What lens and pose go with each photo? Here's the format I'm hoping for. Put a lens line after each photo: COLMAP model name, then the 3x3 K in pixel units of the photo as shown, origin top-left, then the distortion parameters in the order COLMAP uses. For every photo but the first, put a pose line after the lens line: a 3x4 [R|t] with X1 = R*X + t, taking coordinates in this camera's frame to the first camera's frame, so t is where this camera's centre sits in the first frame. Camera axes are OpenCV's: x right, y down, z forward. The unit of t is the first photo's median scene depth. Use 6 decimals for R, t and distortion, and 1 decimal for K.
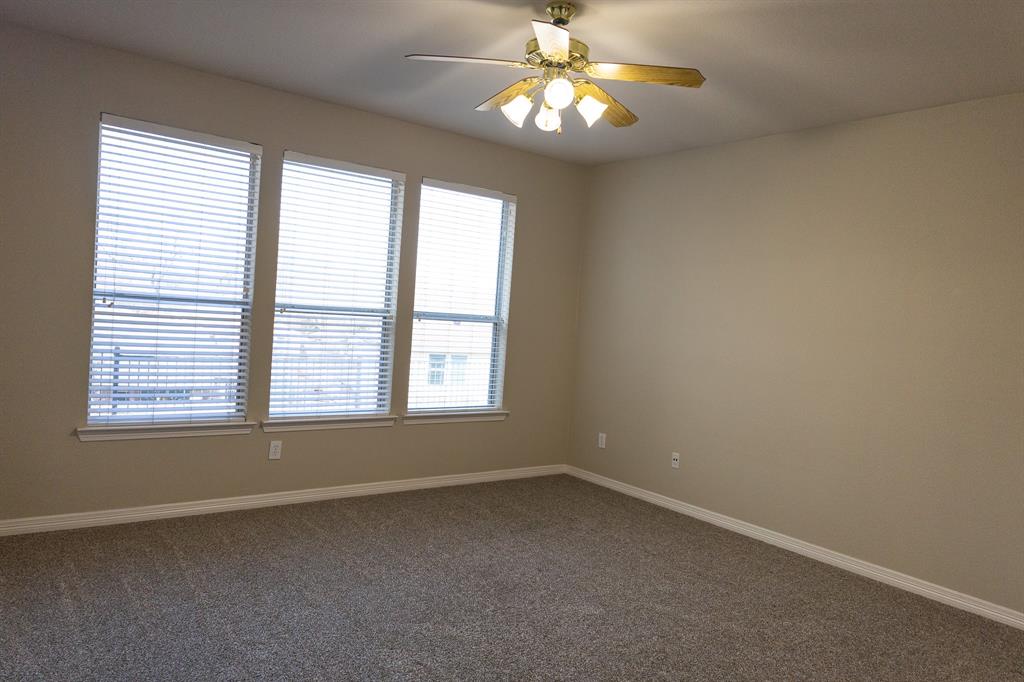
lens RADIAL K [[734.5, 0, 515.1], [0, 734.5, 339.1], [0, 0, 1]] dist [0.041646, -0.003194]
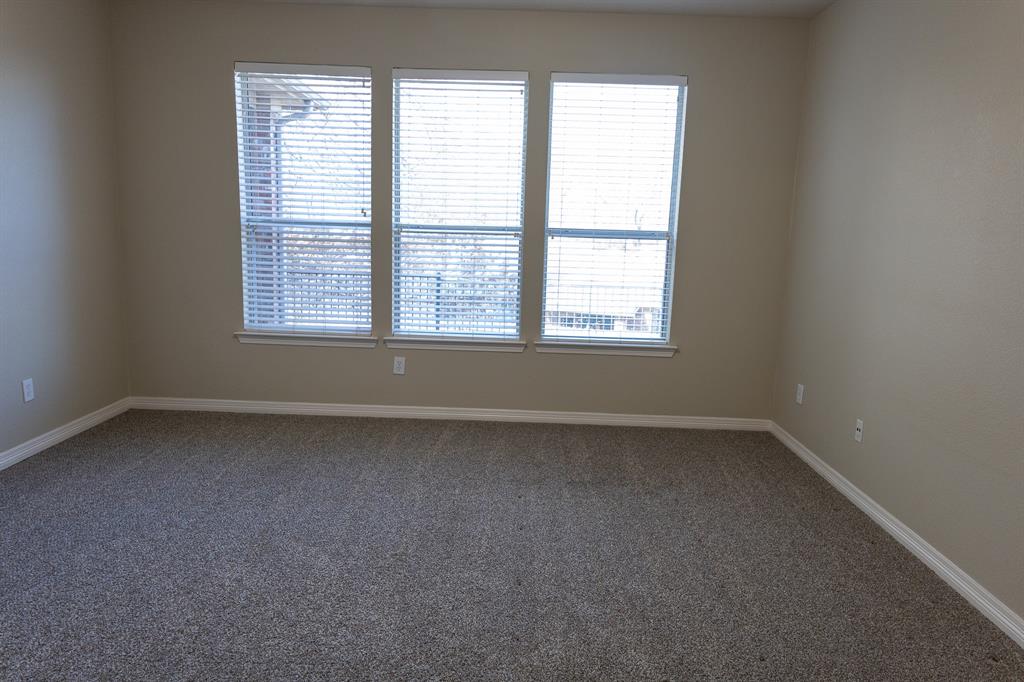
lens RADIAL K [[734.5, 0, 515.1], [0, 734.5, 339.1], [0, 0, 1]] dist [0.041646, -0.003194]
pose [[0.775456, 0.057194, -0.628806, 0.418309], [-0.000783, 0.995975, 0.089625, 0.017530], [0.631401, -0.069008, 0.772380, 0.275841]]
